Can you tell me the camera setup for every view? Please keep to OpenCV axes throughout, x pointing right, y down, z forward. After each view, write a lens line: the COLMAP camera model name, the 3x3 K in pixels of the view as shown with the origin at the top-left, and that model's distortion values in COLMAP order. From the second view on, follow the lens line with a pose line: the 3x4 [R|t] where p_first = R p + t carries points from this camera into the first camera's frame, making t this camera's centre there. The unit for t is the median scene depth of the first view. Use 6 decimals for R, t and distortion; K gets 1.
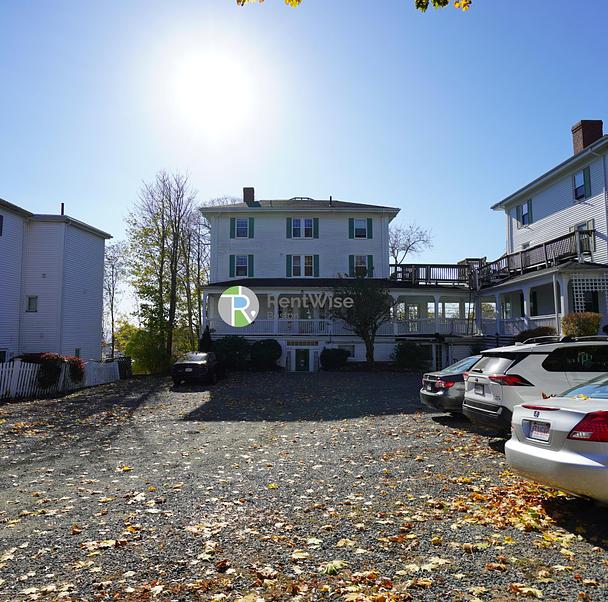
lens RADIAL K [[388.4, 0, 302.8], [0, 388.4, 302.3], [0, 0, 1]] dist [-0.005320, -0.000317]
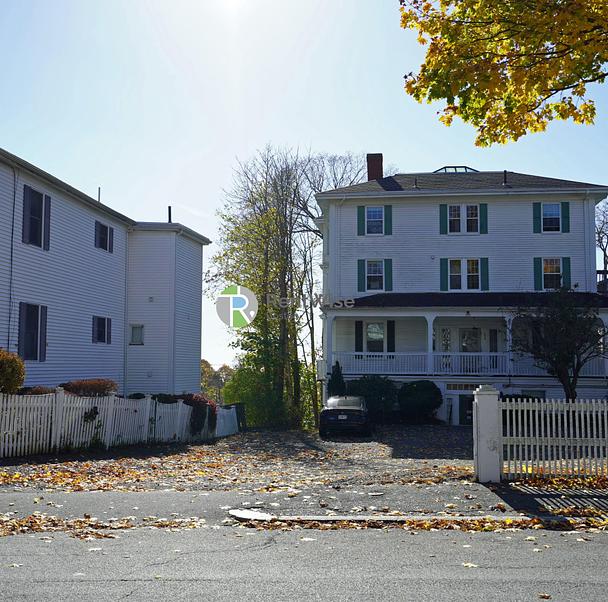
lens RADIAL K [[803.7, 0, 305.5], [0, 803.7, 299.6], [0, 0, 1]] dist [0.089812, 0.000000]
pose [[0.994033, -0.005756, -0.108931, -0.124484], [0.004652, 0.999935, -0.010389, -0.035769], [0.108984, 0.009820, 0.993995, -0.450066]]
